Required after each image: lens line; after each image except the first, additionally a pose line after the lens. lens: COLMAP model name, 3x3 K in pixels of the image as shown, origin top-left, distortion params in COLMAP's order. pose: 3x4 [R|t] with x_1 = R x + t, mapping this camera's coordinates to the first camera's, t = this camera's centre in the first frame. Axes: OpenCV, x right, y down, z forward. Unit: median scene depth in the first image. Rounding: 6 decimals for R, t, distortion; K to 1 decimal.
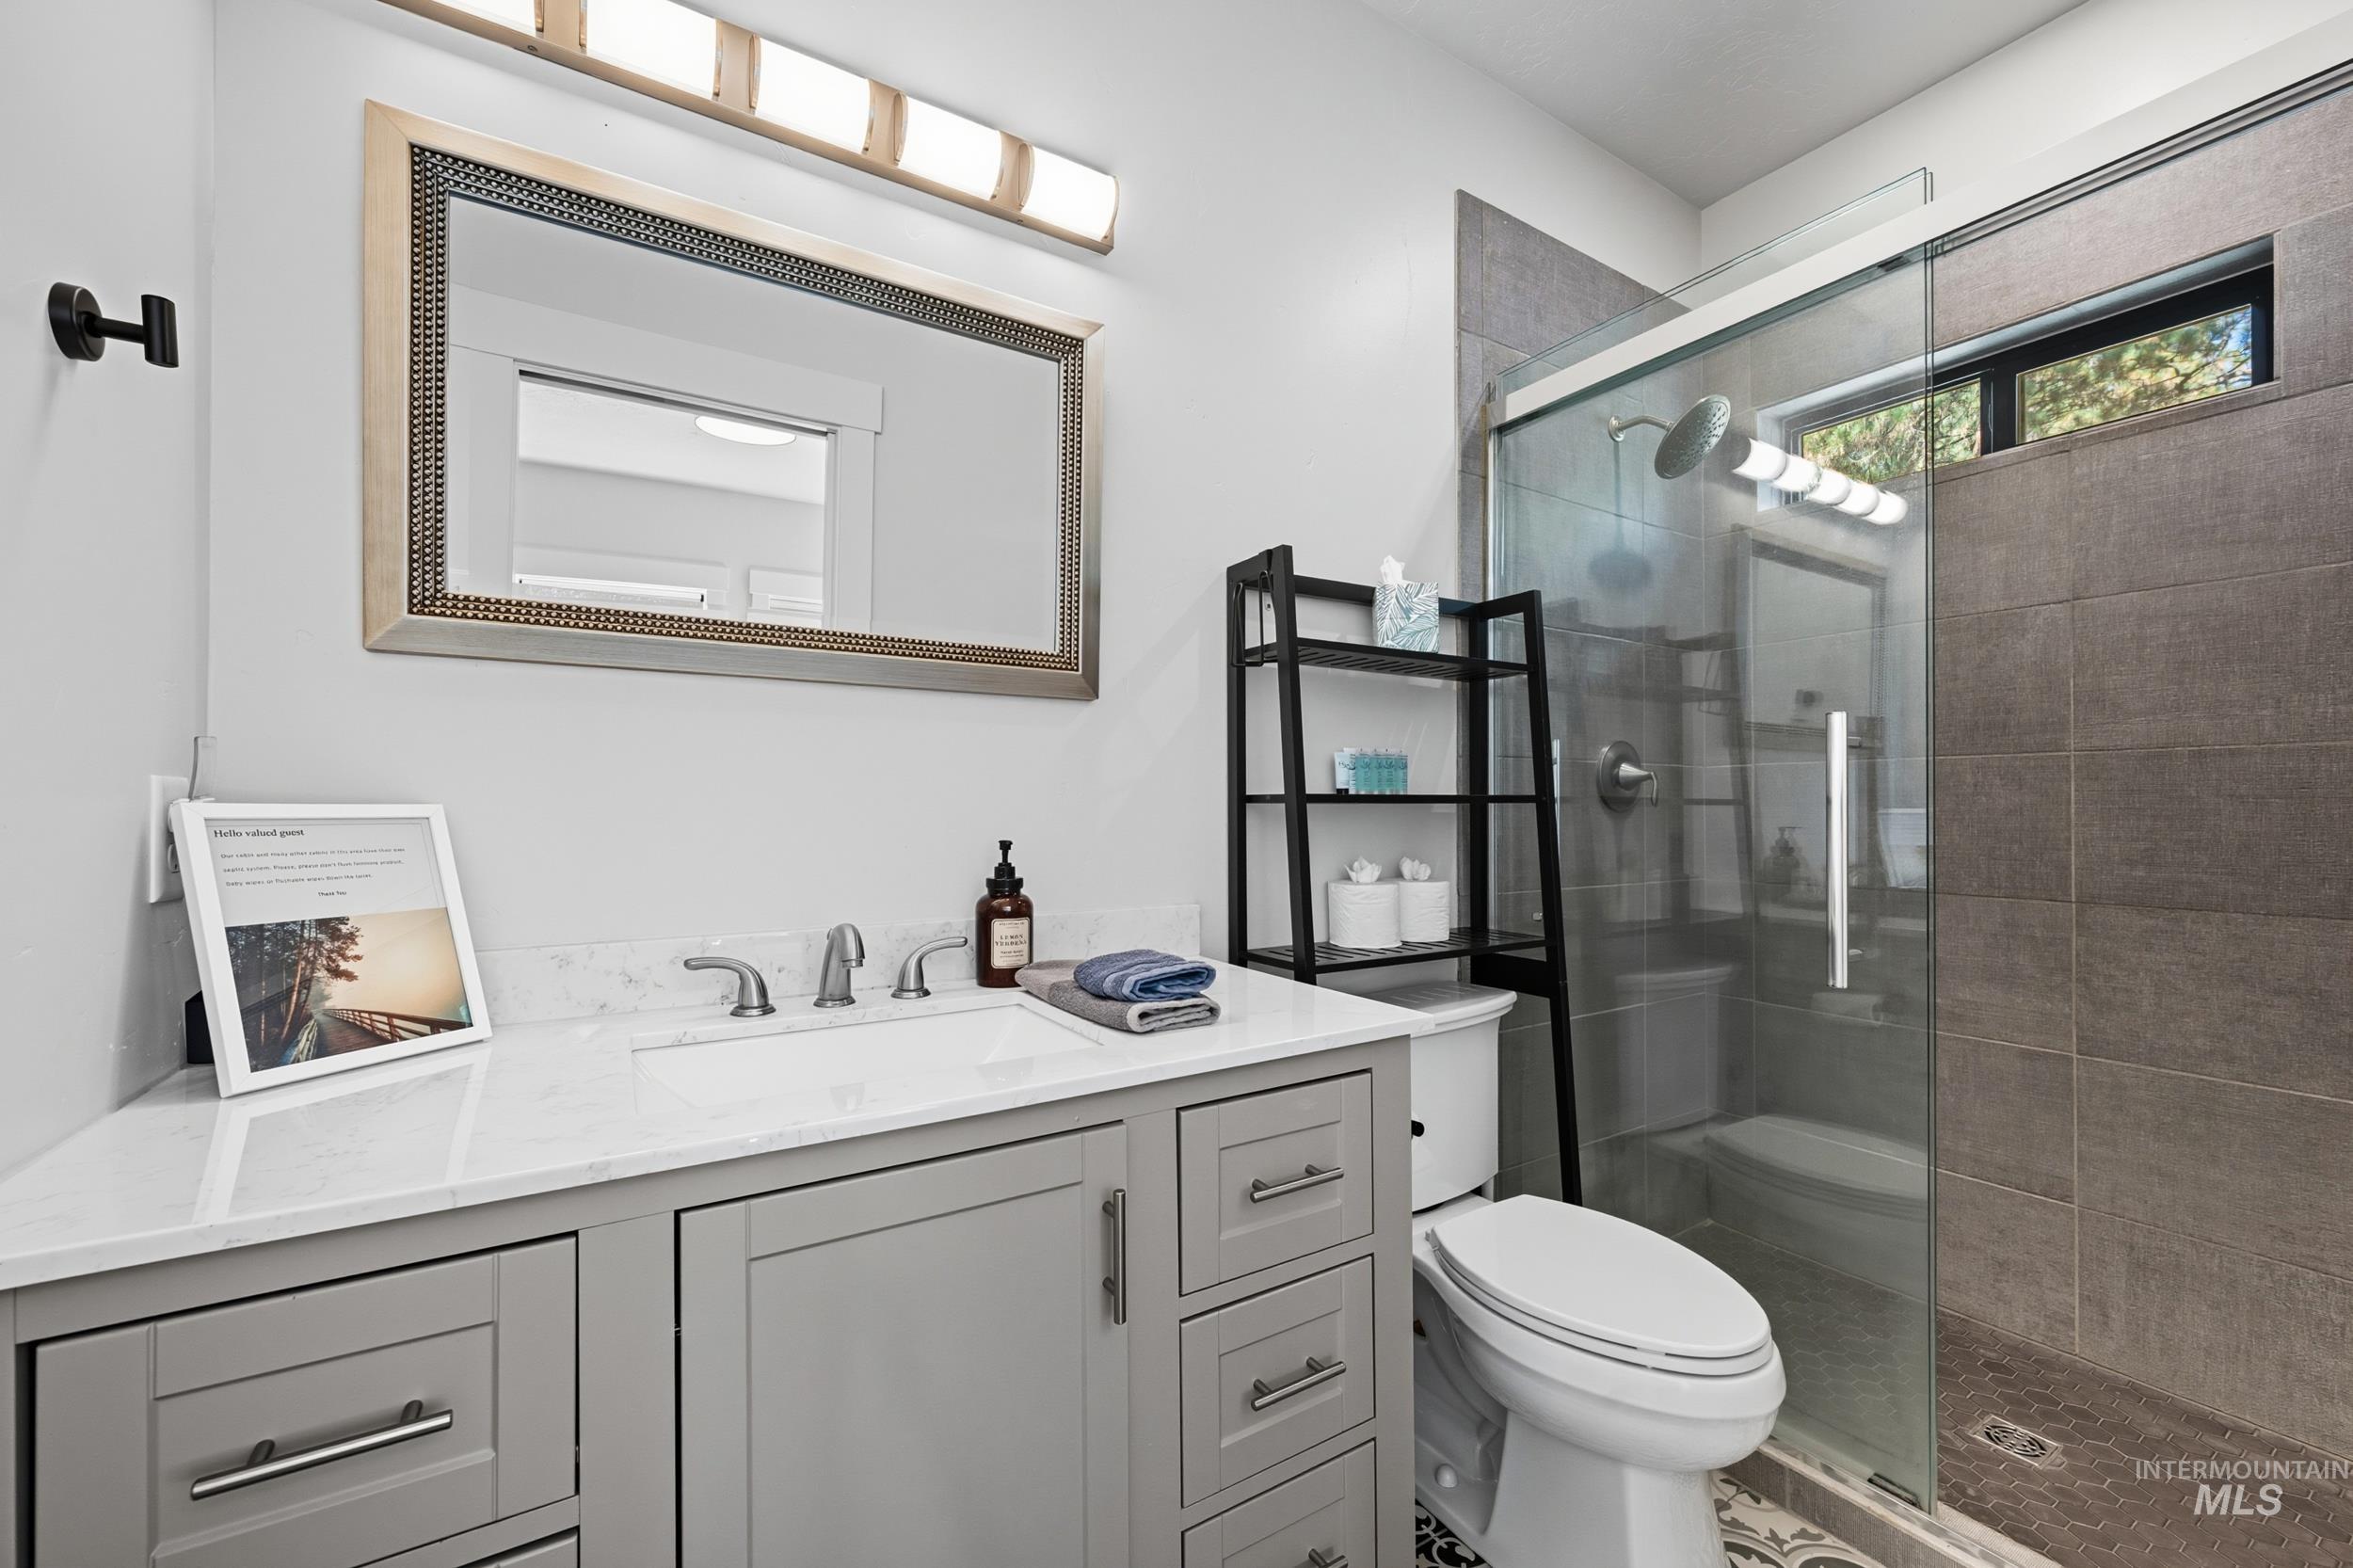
lens RADIAL K [[923.0, 0, 1193.6], [0, 923.0, 800.5], [0, 0, 1]] dist [-0.001408, -0.000202]
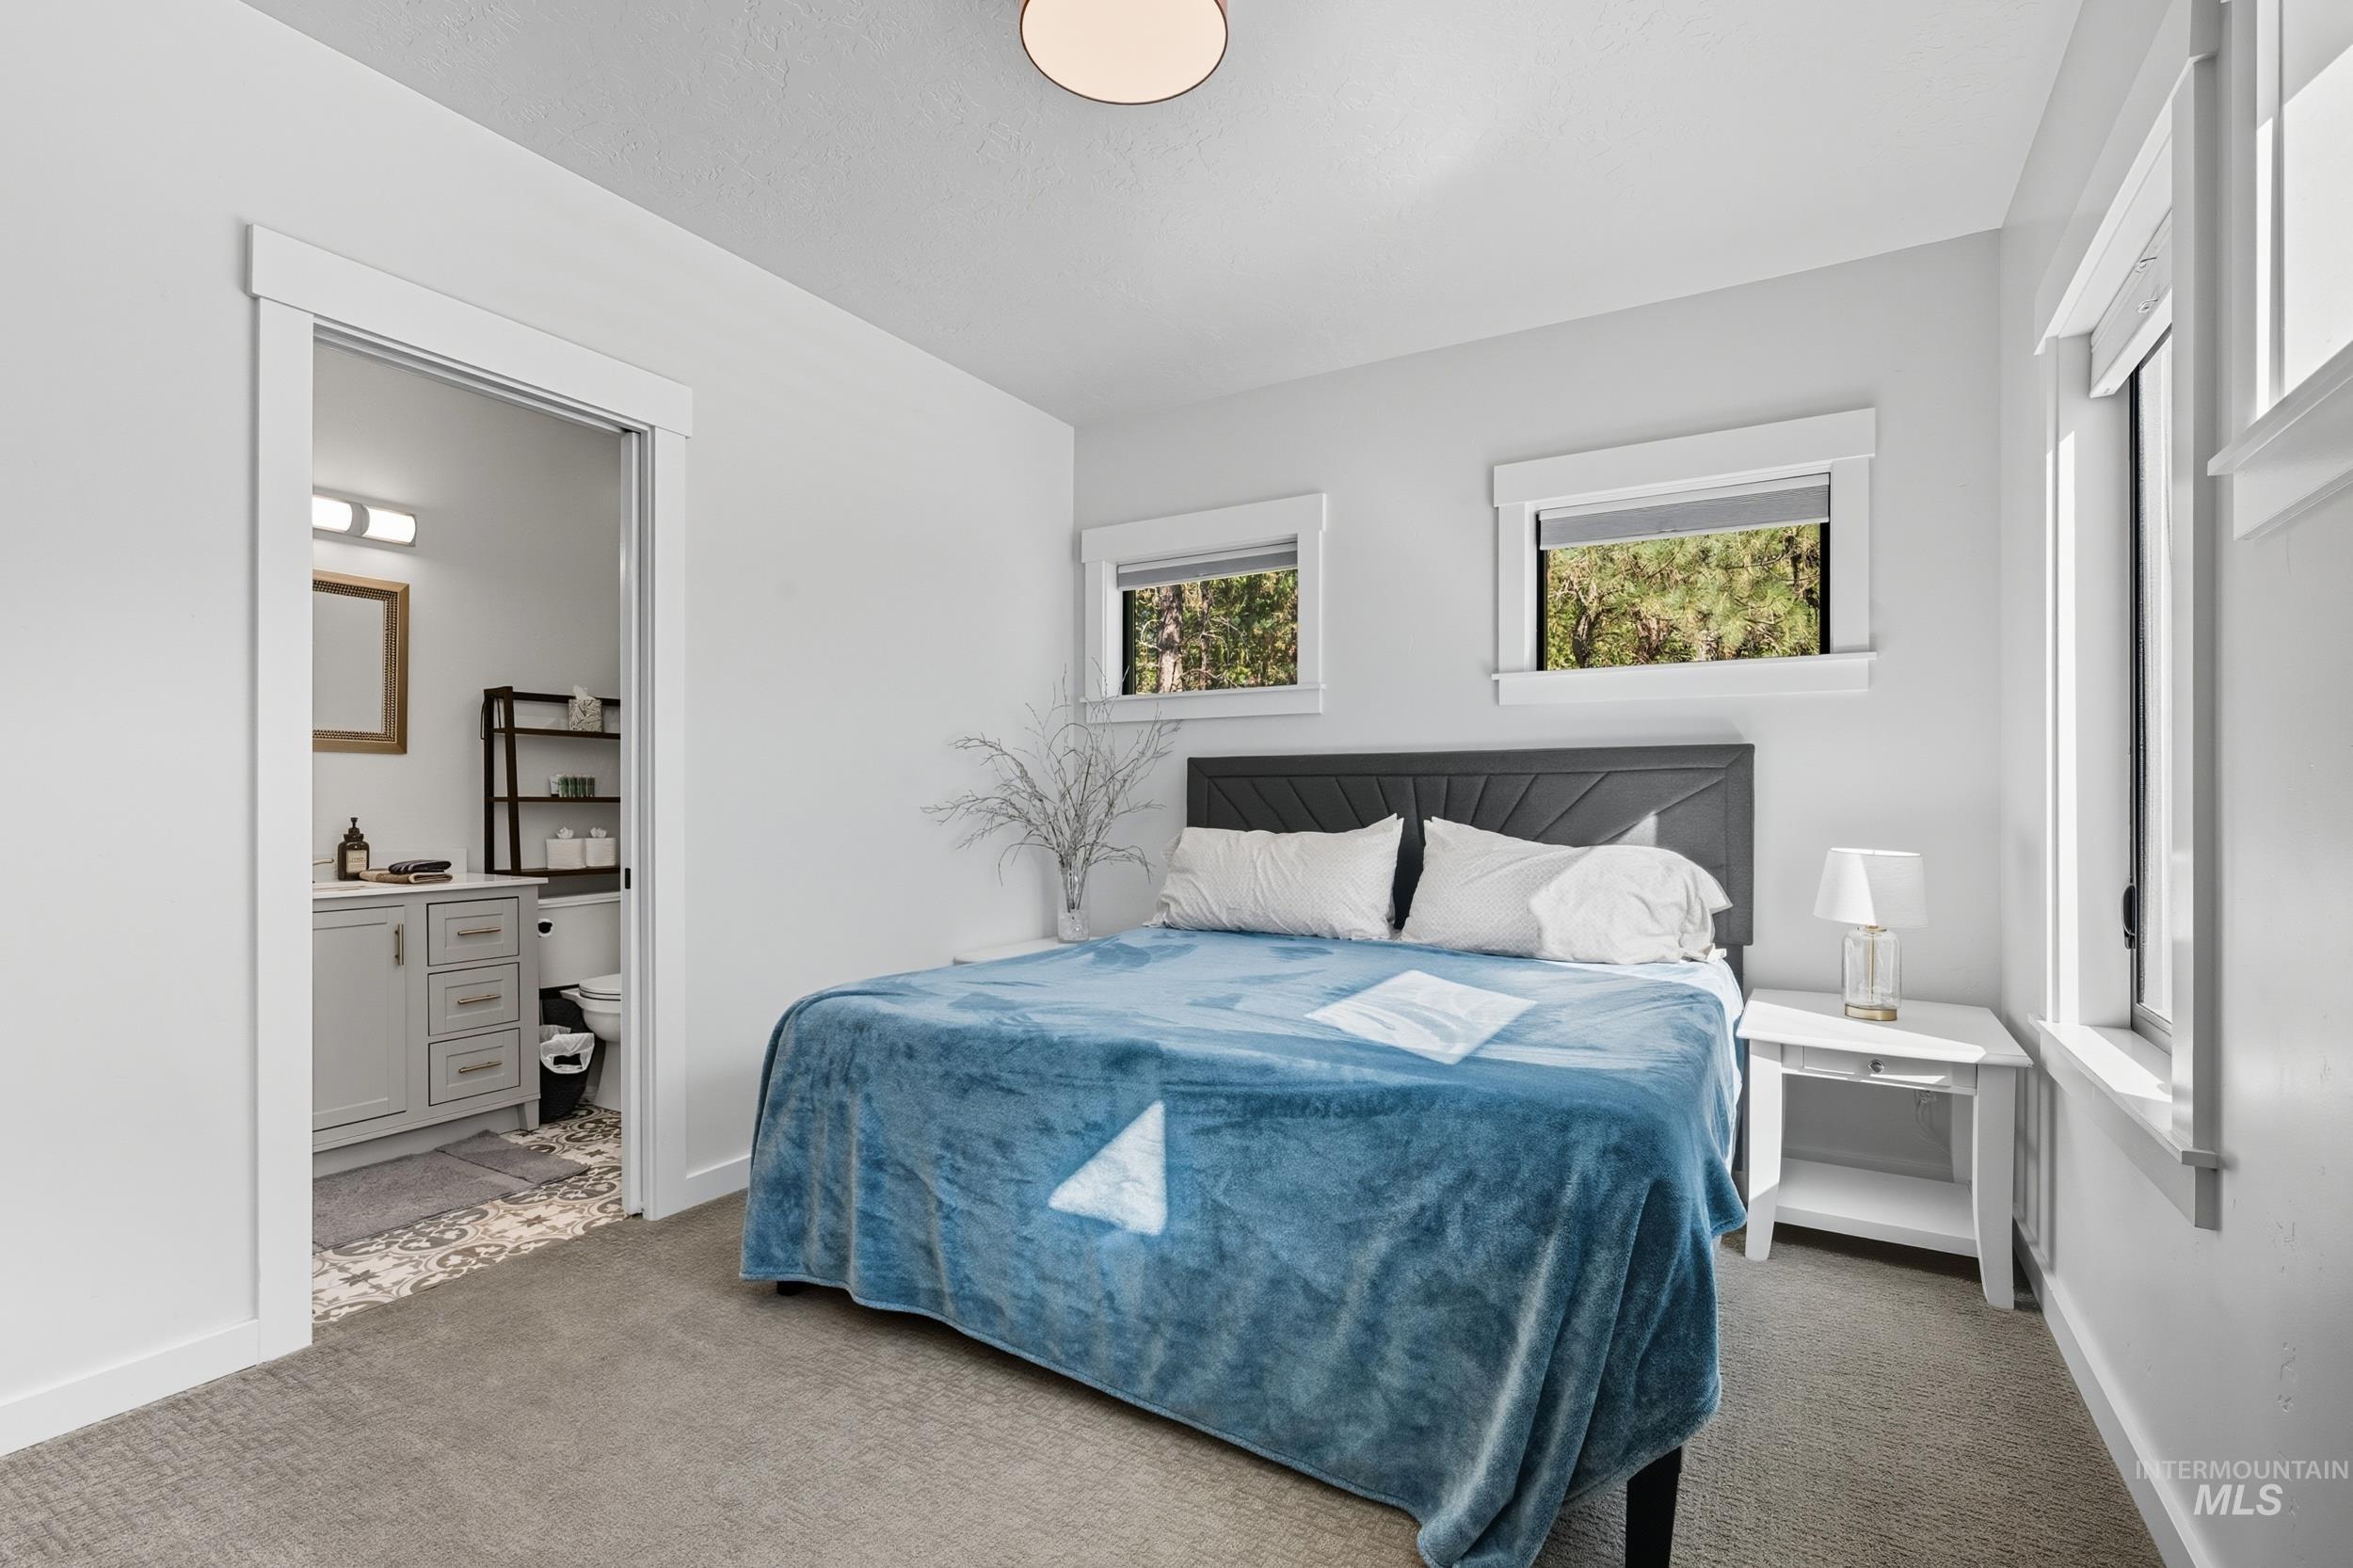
lens RADIAL K [[1050.7, 0, 1183.1], [0, 1050.7, 795.5], [0, 0, 1]] dist [-0.004431, 0.000102]
pose [[0.886799, 0.002158, 0.462151, 0.382440], [-0.002505, 0.999997, 0.000138, -0.016158], [-0.462149, -0.001280, 0.886801, -2.061715]]
